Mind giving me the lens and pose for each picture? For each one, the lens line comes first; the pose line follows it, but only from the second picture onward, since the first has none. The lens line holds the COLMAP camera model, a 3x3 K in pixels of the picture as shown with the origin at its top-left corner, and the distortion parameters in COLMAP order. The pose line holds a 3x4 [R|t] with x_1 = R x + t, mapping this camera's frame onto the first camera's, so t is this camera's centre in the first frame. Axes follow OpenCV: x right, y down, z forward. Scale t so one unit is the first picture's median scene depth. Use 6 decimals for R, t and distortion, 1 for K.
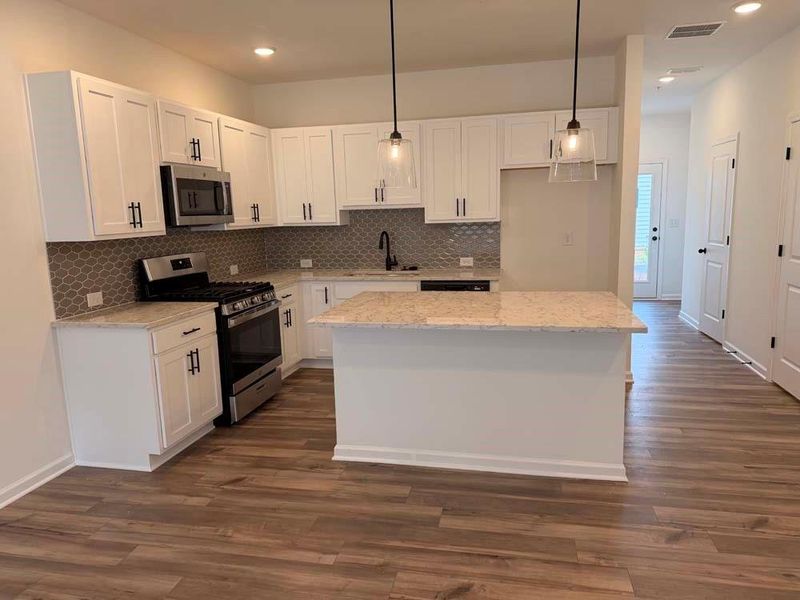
lens RADIAL K [[560.8, 0, 398.4], [0, 560.8, 304.2], [0, 0, 1]] dist [0.061915, -0.083082]
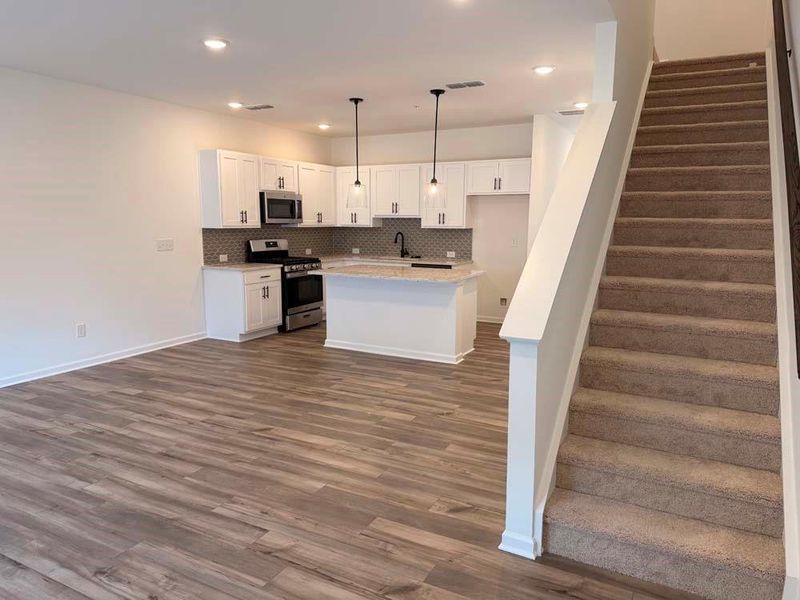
lens RADIAL K [[560.8, 0, 395.6], [0, 560.8, 307.2], [0, 0, 1]] dist [0.061915, -0.083082]
pose [[0.961446, 0.077413, -0.263874, 0.535080], [-0.078429, 0.996897, 0.006699, 0.094055], [0.263574, 0.014255, 0.964534, -0.692268]]
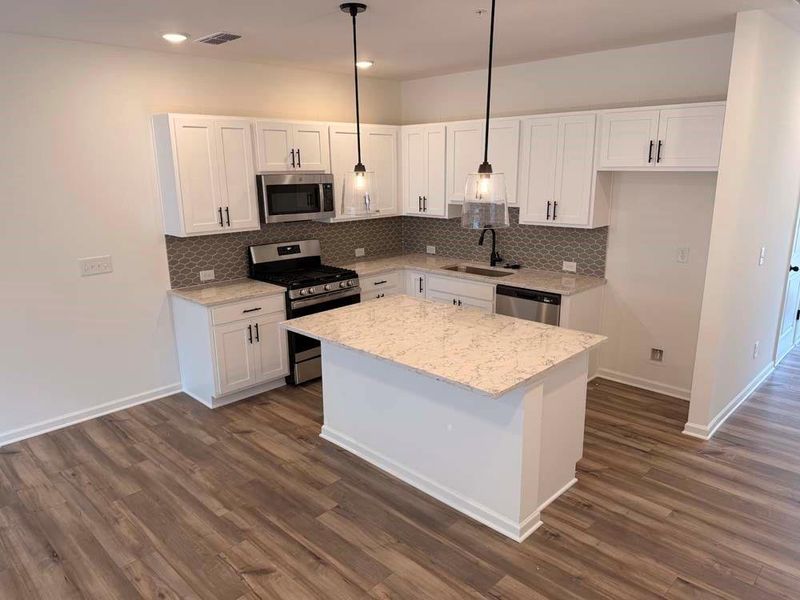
lens RADIAL K [[560.8, 0, 399.7], [0, 560.8, 302.8], [0, 0, 1]] dist [0.061915, -0.083082]
pose [[0.845169, 0.146663, -0.513984, 0.510938], [-0.098611, 0.987896, 0.119740, -0.138002], [0.525324, -0.050516, 0.849401, 0.081407]]
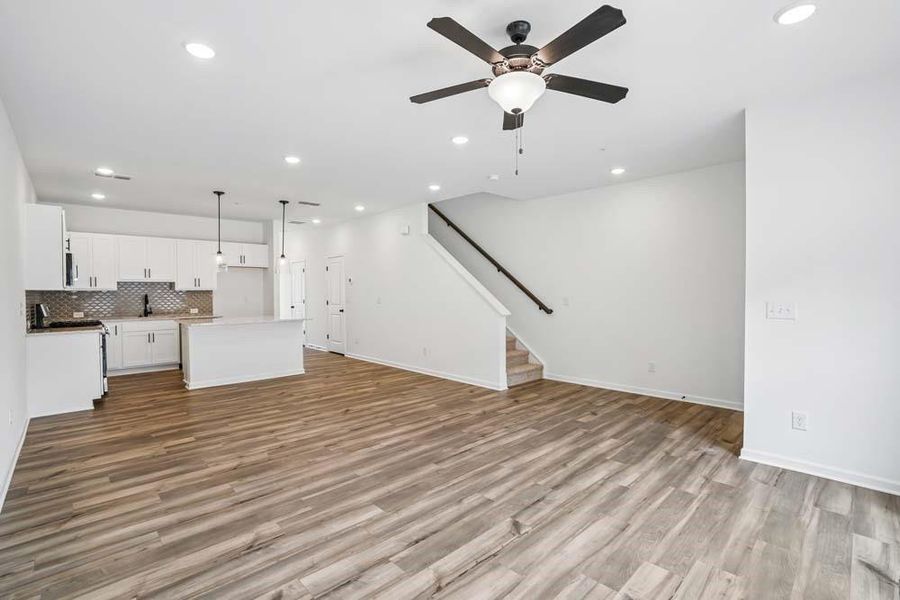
lens RADIAL K [[421.1, 0, 449.2], [0, 421.1, 302.1], [0, 0, 1]] dist [-0.045666, 0.014742]
pose [[0.559434, 0.005234, 0.828858, -0.781233], [0.124457, 0.988113, -0.090241, 0.181614], [-0.819478, 0.153642, 0.552133, -0.703022]]
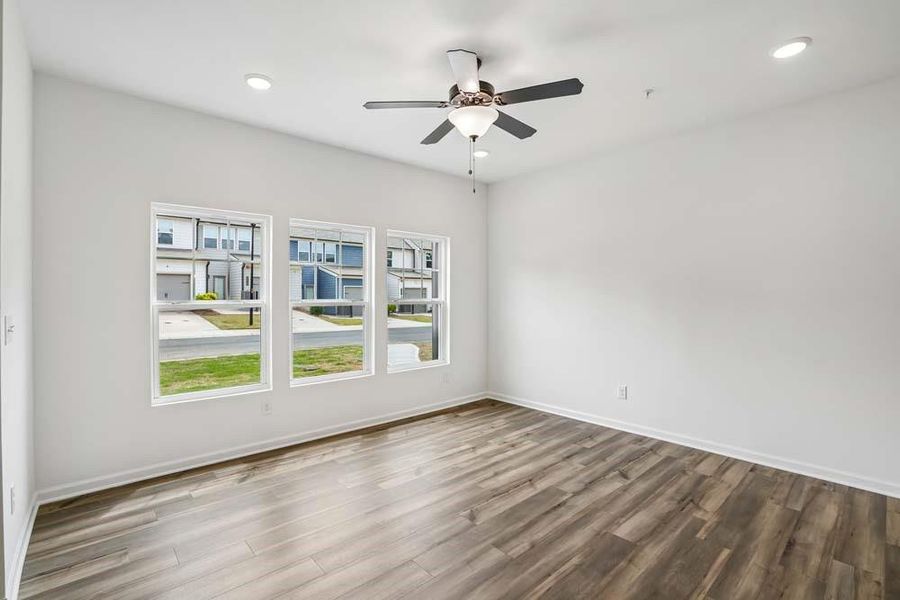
lens RADIAL K [[421.1, 0, 449.3], [0, 421.1, 304.0], [0, 0, 1]] dist [-0.045666, 0.014742]
pose [[-0.582663, 0.048589, -0.811260, 0.303124], [-0.116485, 0.982912, 0.142532, 0.051901], [0.804323, 0.177547, -0.567047, -0.121428]]
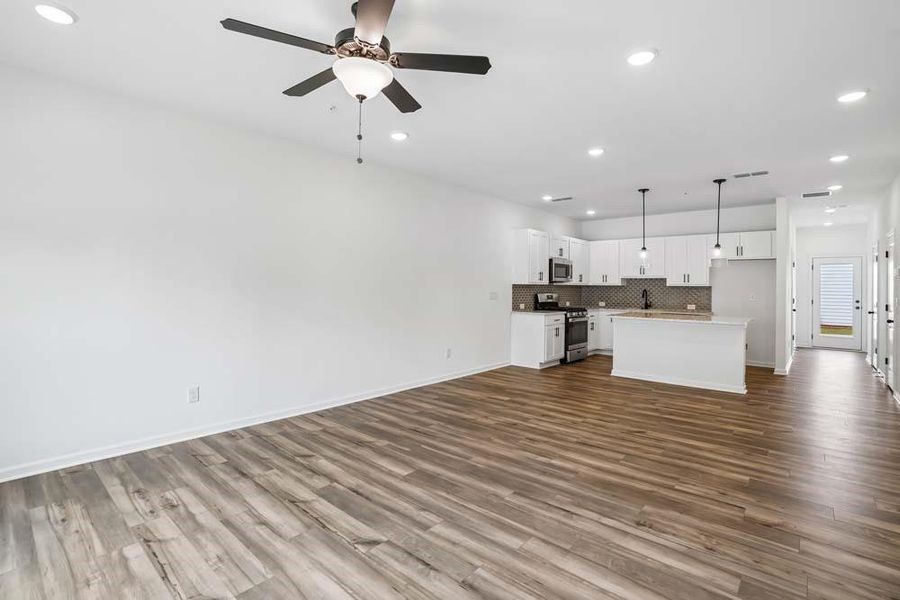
lens RADIAL K [[421.1, 0, 434.3], [0, 421.1, 286.6], [0, 0, 1]] dist [-0.045666, 0.014742]
pose [[0.860966, 0.037706, -0.507262, 0.114226], [-0.118002, 0.984849, -0.127078, 0.188751], [0.494785, 0.169268, 0.852371, -0.879096]]
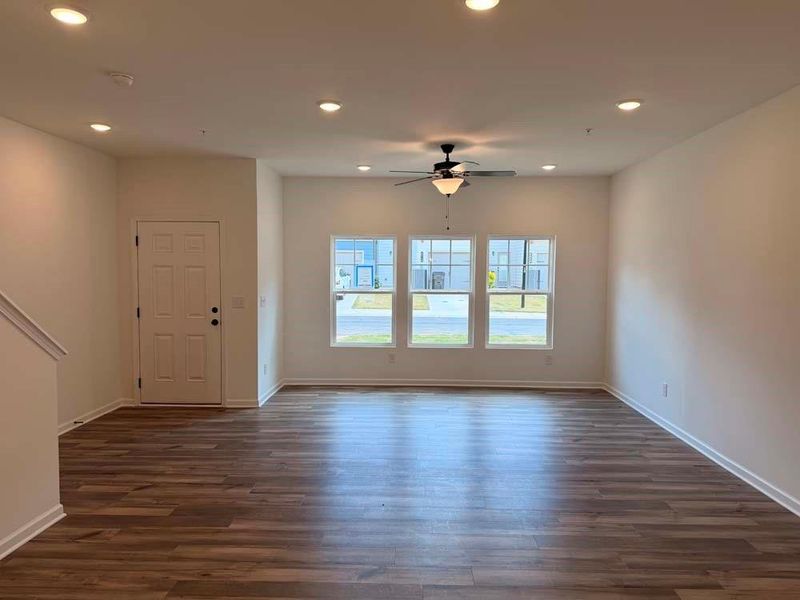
lens RADIAL K [[560.8, 0, 403.9], [0, 560.8, 298.6], [0, 0, 1]] dist [0.061915, -0.083082]
pose [[-0.981671, 0.032560, -0.187780, 0.128396], [-0.009346, 0.975888, 0.218070, -0.166050], [0.190352, 0.215828, -0.957697, 0.879008]]
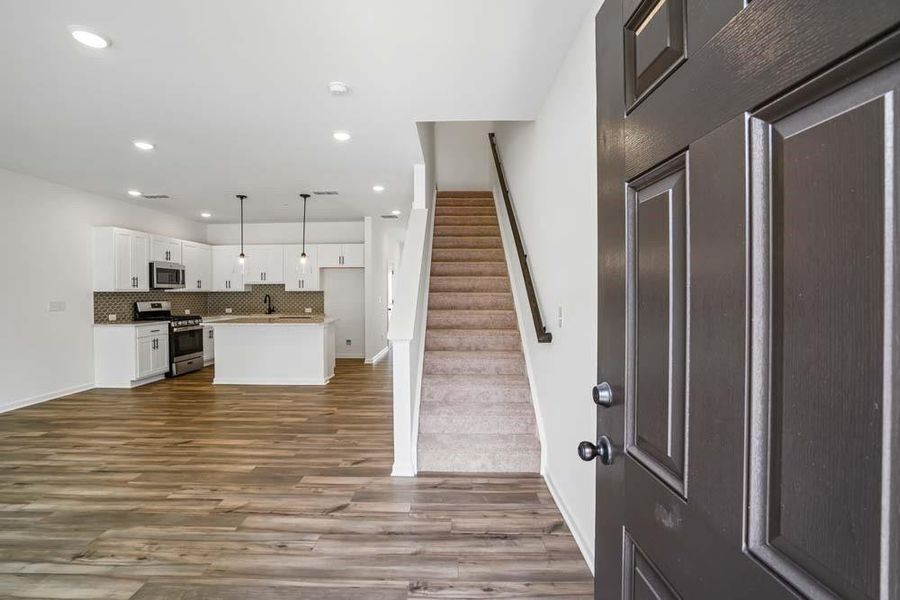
lens RADIAL K [[421.1, 0, 442.4], [0, 421.1, 295.2], [0, 0, 1]] dist [-0.045666, 0.014742]
pose [[0.982325, 0.022668, 0.185805, 0.439864], [0.007598, 0.986994, -0.160580, 0.167634], [-0.187028, 0.159153, 0.969377, -0.831394]]
